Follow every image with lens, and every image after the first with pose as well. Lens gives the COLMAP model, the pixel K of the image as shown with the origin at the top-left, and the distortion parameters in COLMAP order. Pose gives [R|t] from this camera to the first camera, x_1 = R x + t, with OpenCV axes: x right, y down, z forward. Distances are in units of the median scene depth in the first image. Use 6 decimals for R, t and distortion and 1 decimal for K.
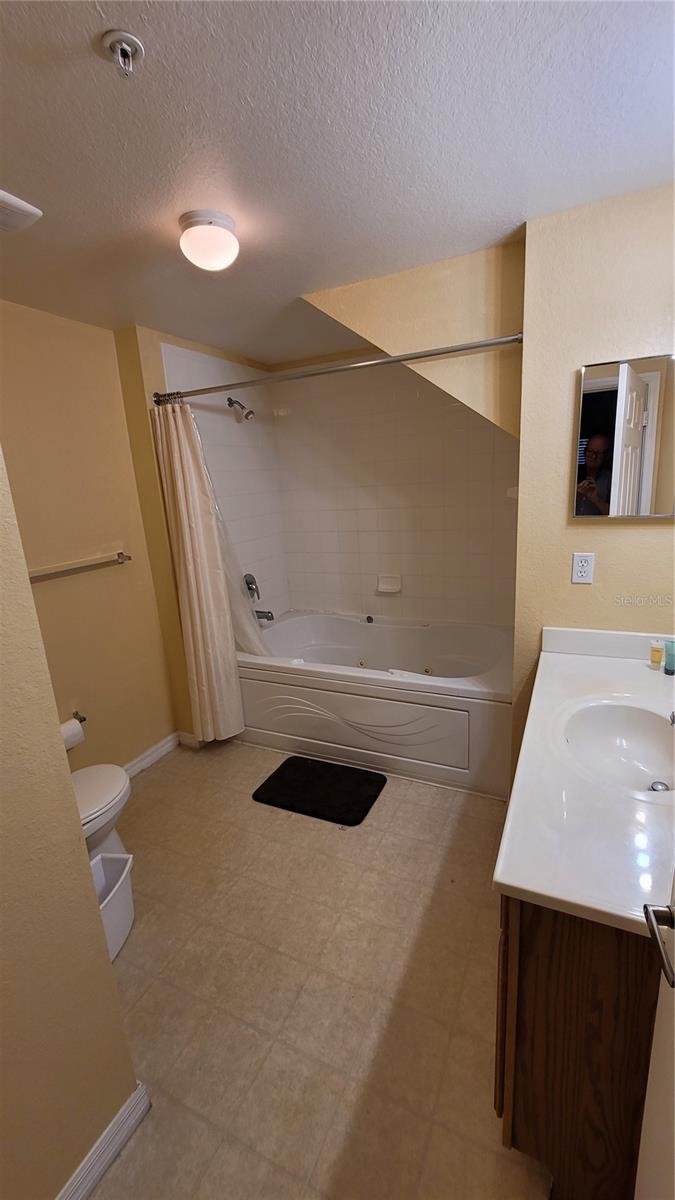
lens RADIAL K [[488.2, 0, 330.7], [0, 488.2, 608.0], [0, 0, 1]] dist [0.000139, -0.001116]
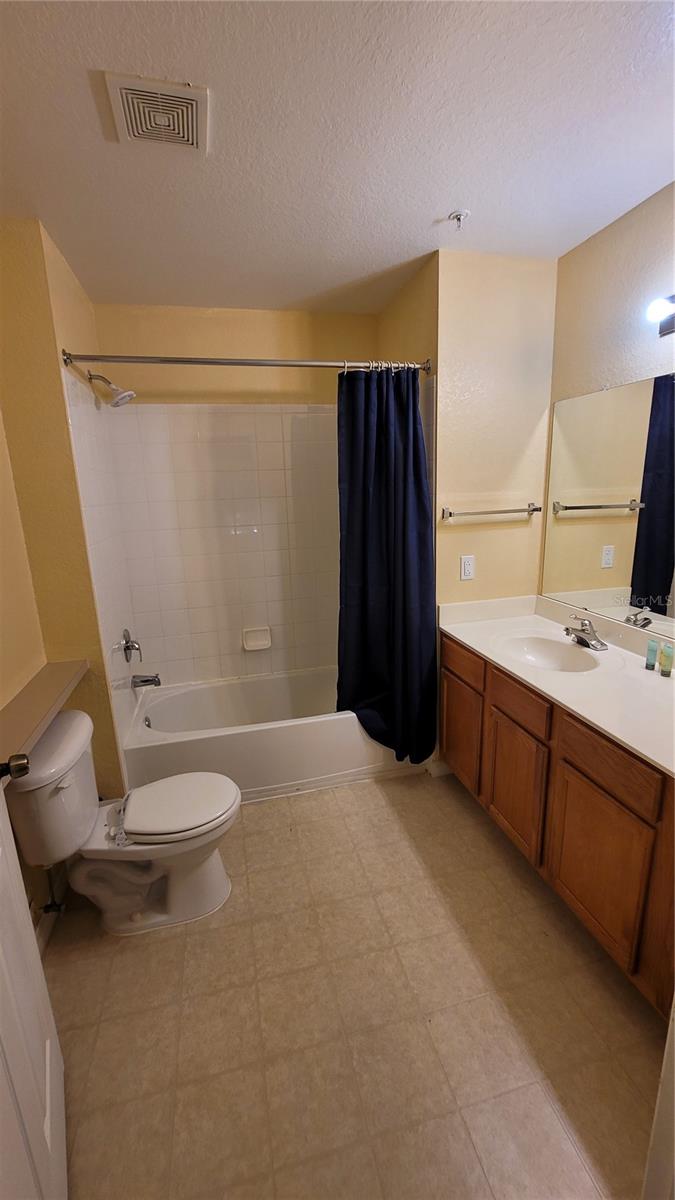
lens RADIAL K [[488.2, 0, 335.8], [0, 488.2, 596.6], [0, 0, 1]] dist [0.000139, -0.001116]
pose [[0.761471, -0.093077, 0.641481, -0.462748], [0.135199, 0.990677, -0.016744, -0.028420], [-0.633942, 0.099478, 0.766956, 0.225900]]
